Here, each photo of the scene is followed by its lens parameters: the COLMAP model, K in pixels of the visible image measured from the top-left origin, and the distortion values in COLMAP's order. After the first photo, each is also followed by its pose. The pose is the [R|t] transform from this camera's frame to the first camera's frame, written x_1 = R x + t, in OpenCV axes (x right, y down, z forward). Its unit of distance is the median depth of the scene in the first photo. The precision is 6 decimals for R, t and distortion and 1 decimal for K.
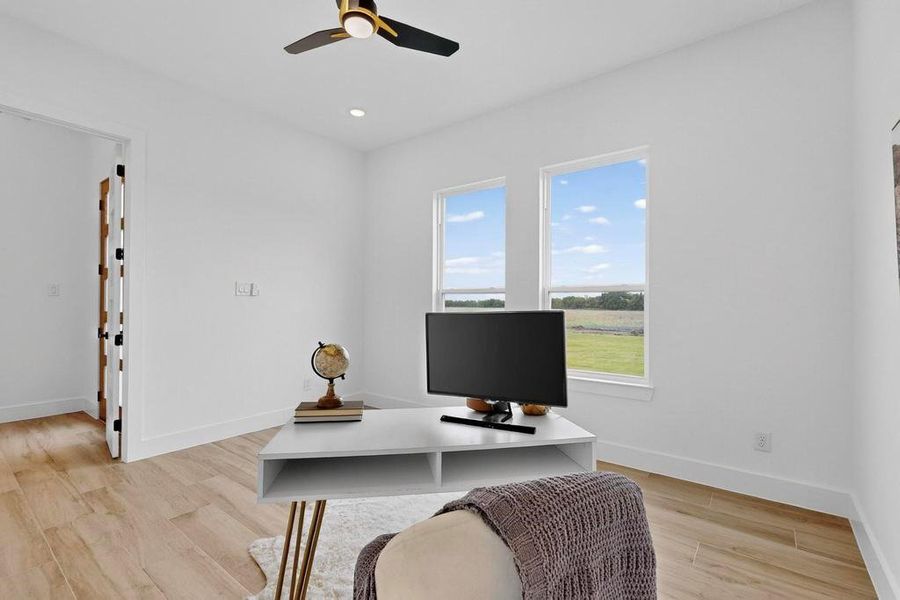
lens RADIAL K [[396.1, 0, 449.1], [0, 396.1, 303.0], [0, 0, 1]] dist [-0.000127, 0.000090]
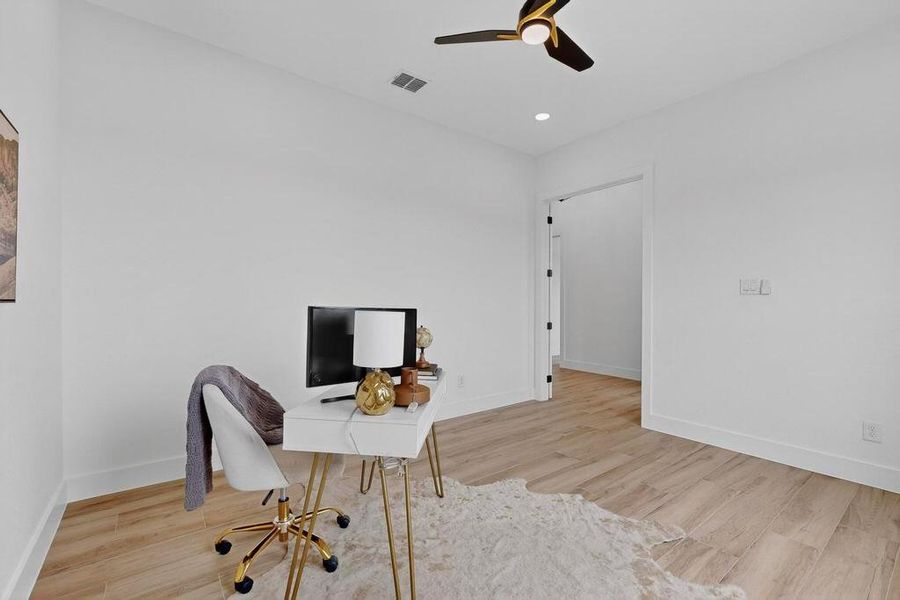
lens RADIAL K [[396.1, 0, 450.1], [0, 396.1, 303.7], [0, 0, 1]] dist [-0.000127, 0.000090]
pose [[-0.257101, 0.003602, -0.966378, 0.645278], [0.010302, 0.999946, 0.000986, -0.005797], [0.966330, -0.009702, -0.257124, 0.803699]]
